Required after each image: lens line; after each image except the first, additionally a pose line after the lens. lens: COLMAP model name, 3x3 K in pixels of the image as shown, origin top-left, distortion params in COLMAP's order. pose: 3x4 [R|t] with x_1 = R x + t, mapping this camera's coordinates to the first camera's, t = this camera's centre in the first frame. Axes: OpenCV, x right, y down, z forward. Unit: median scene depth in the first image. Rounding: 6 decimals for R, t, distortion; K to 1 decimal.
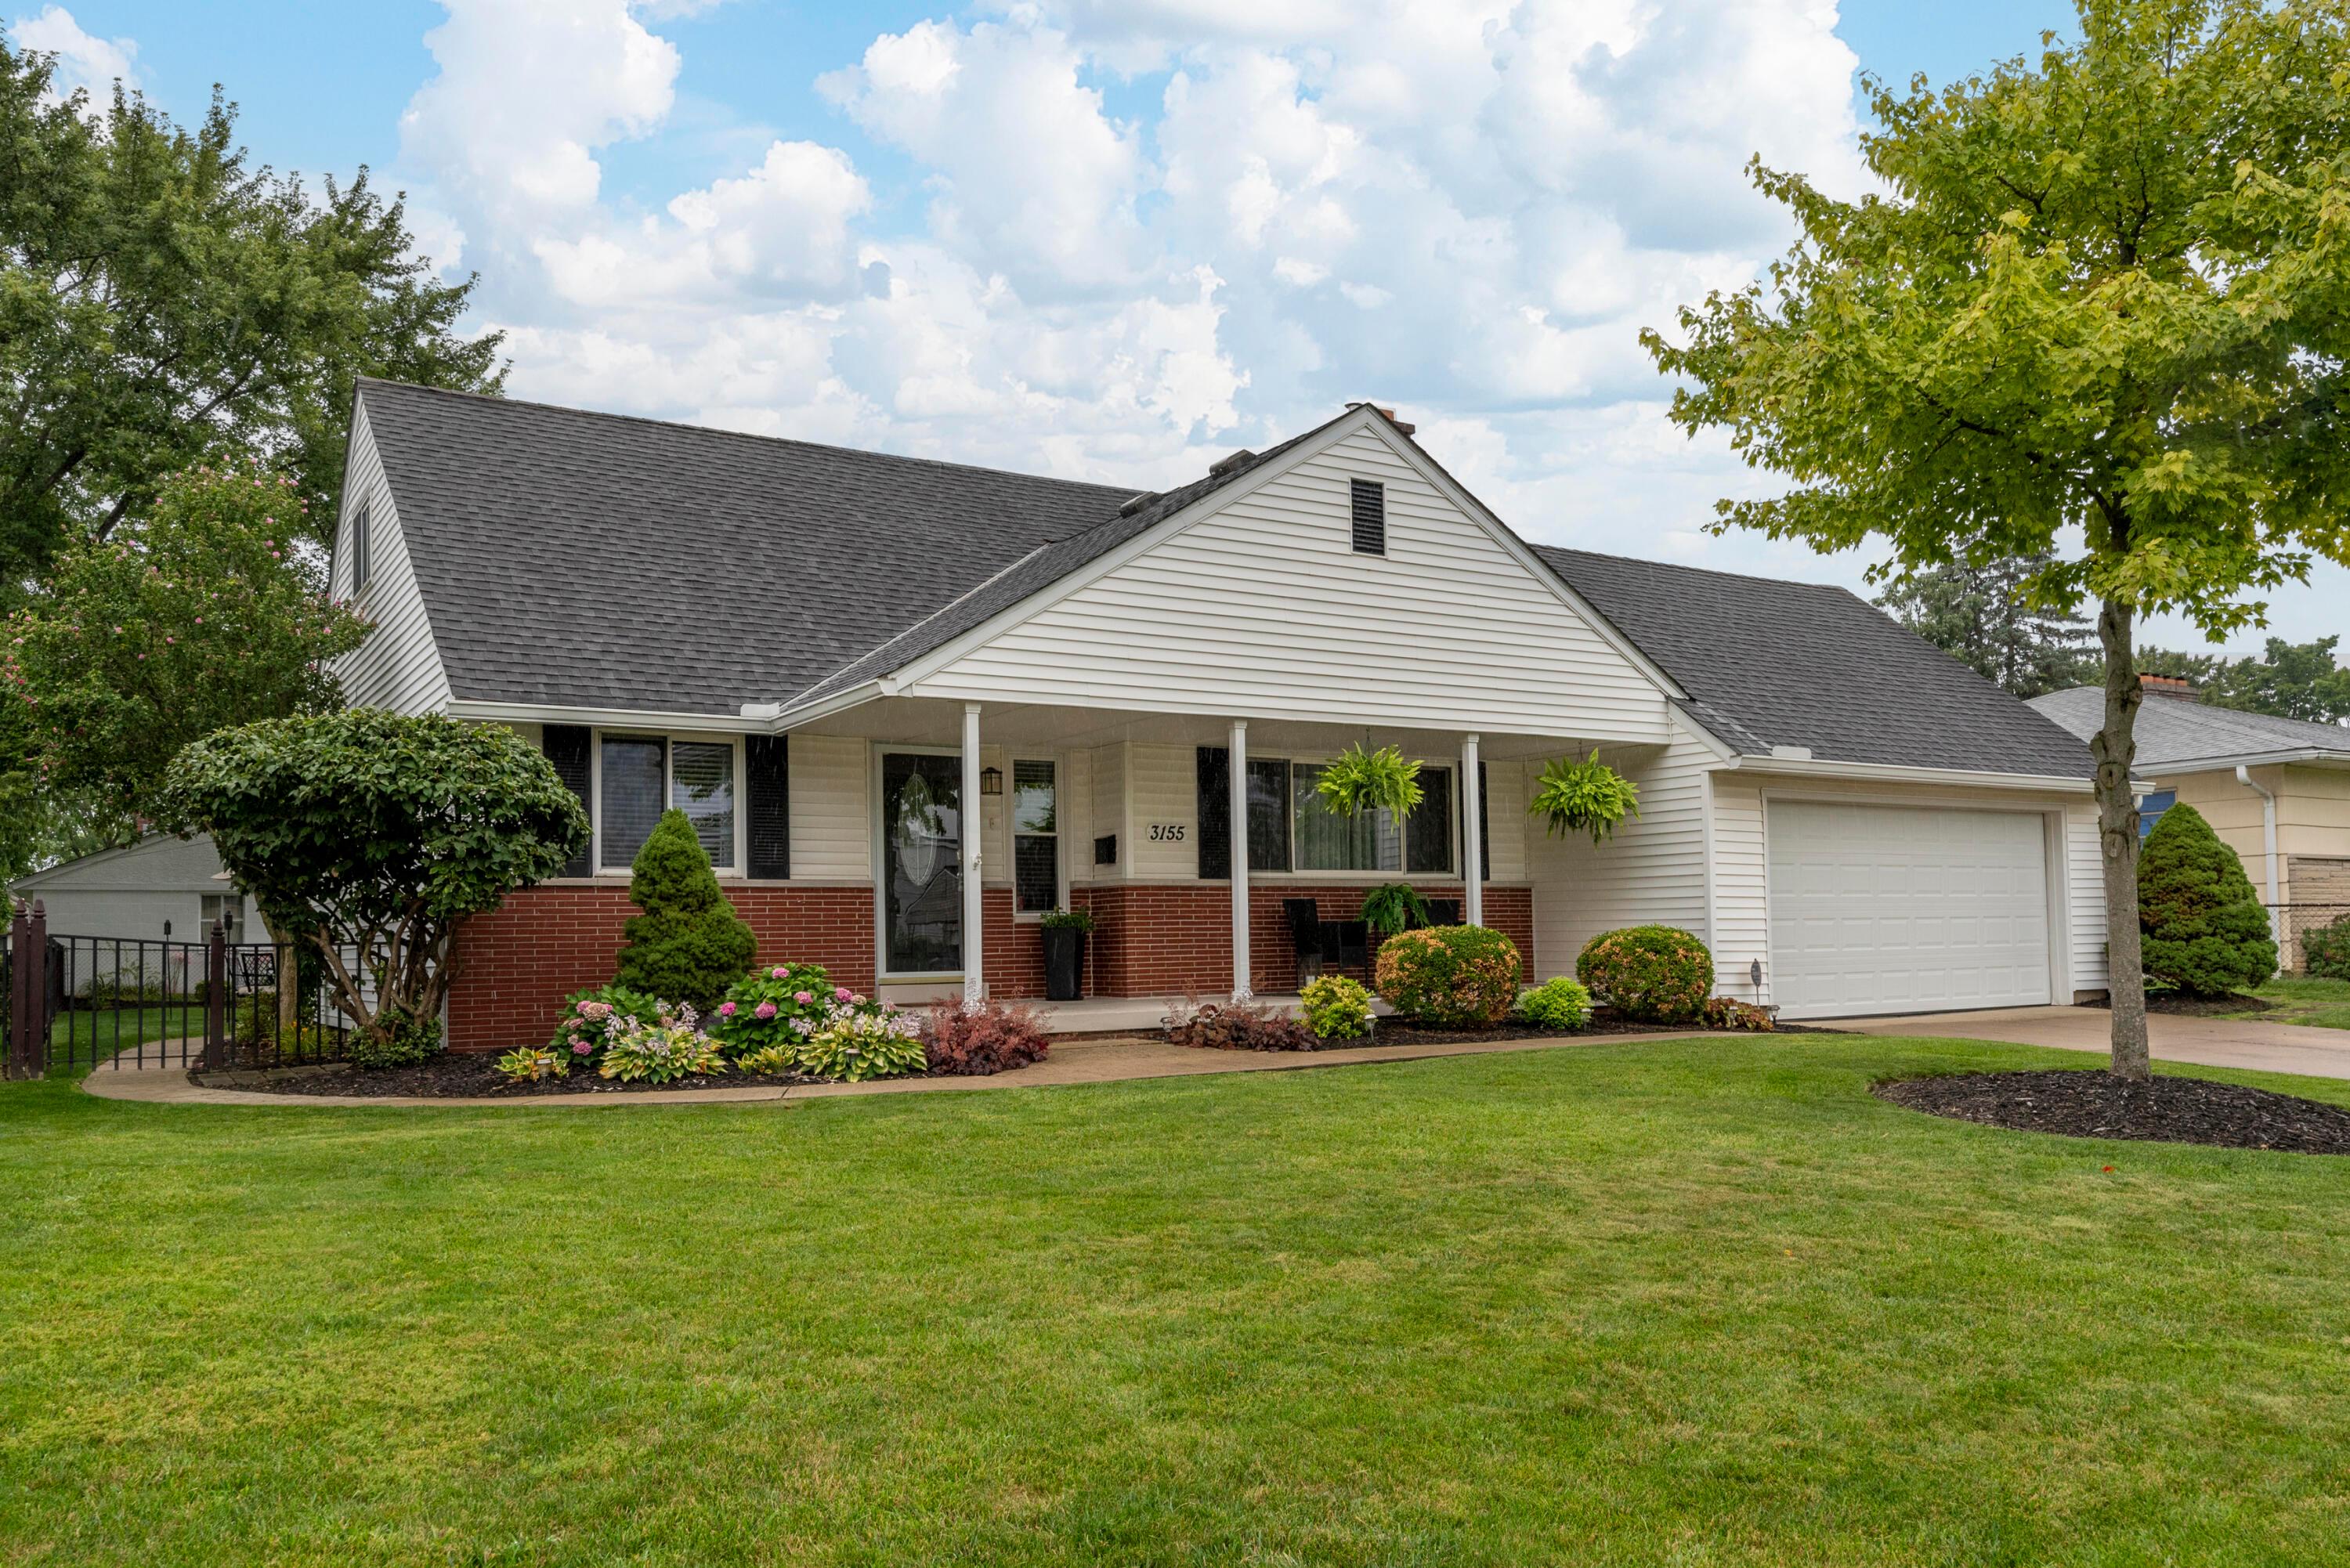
lens RADIAL K [[1749.6, 0, 1181.0], [0, 1749.6, 901.5], [0, 0, 1]] dist [-0.000566, 0.002880]
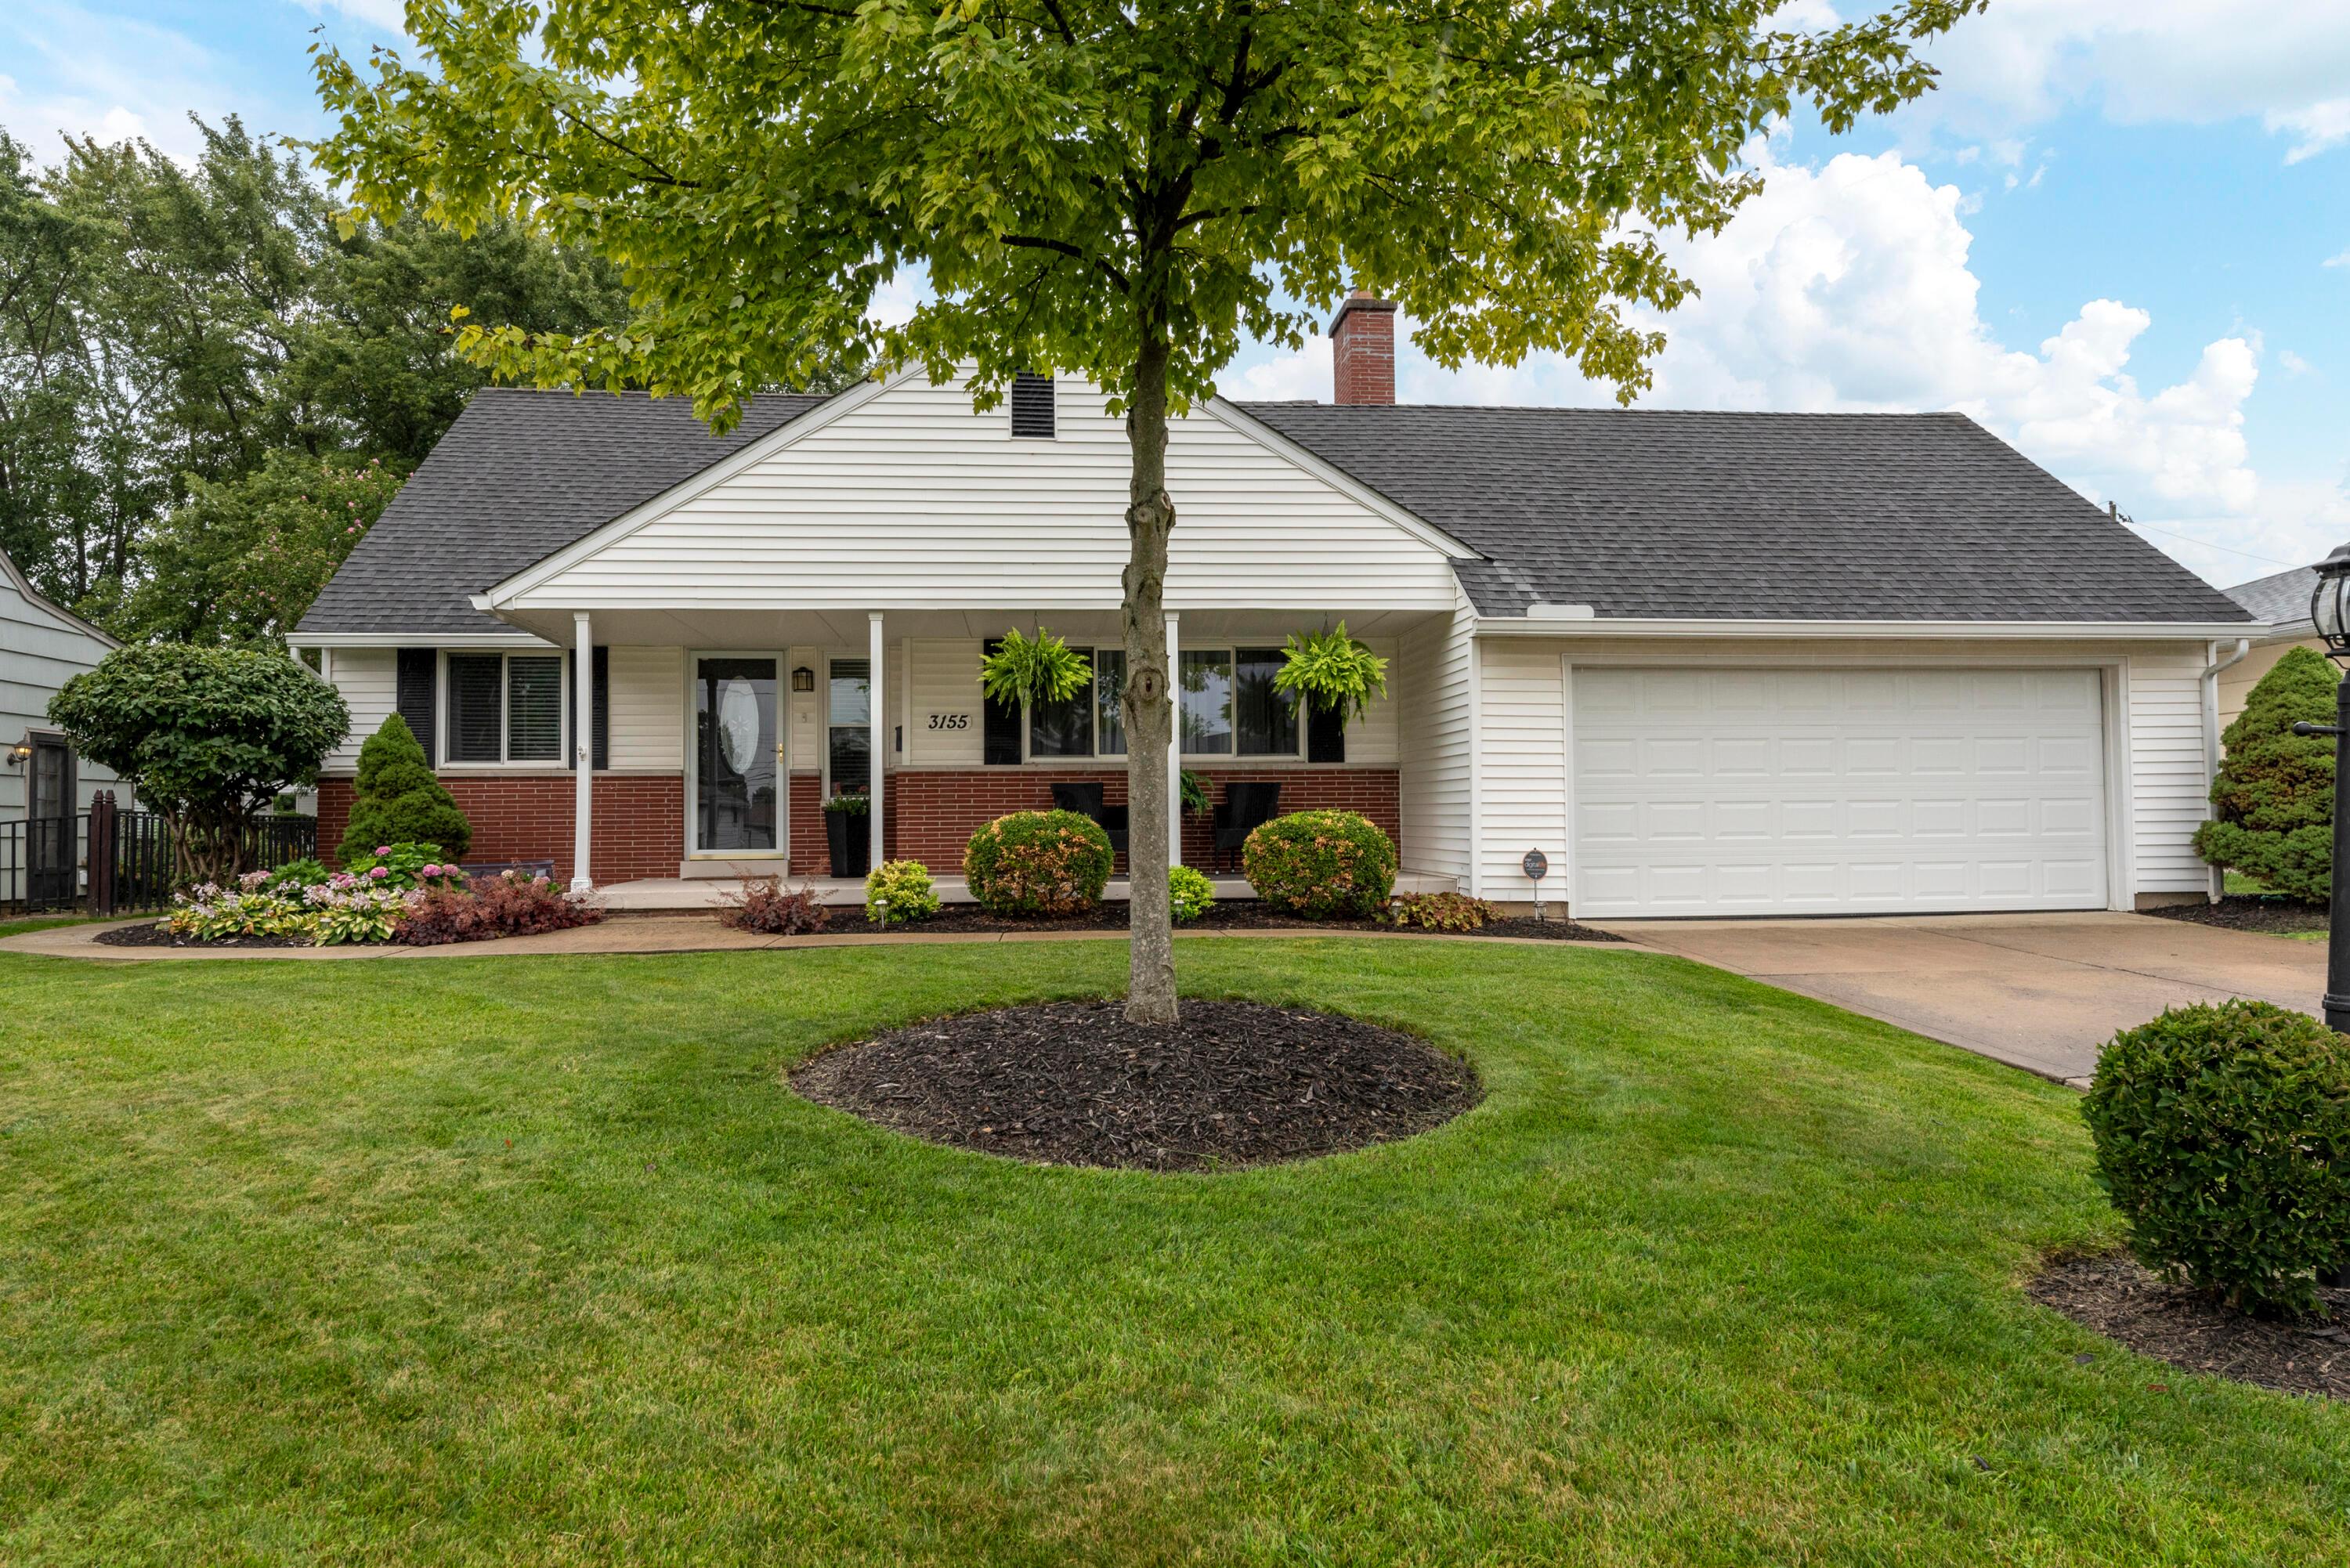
lens RADIAL K [[1439.0, 0, 1174.8], [0, 1439.0, 783.6], [0, 0, 1]] dist [-0.001950, -0.000877]
pose [[0.891908, -0.005015, -0.452189, 0.505871], [0.006225, 0.999980, 0.001188, -0.001749], [0.452174, -0.003874, 0.891921, 0.280181]]
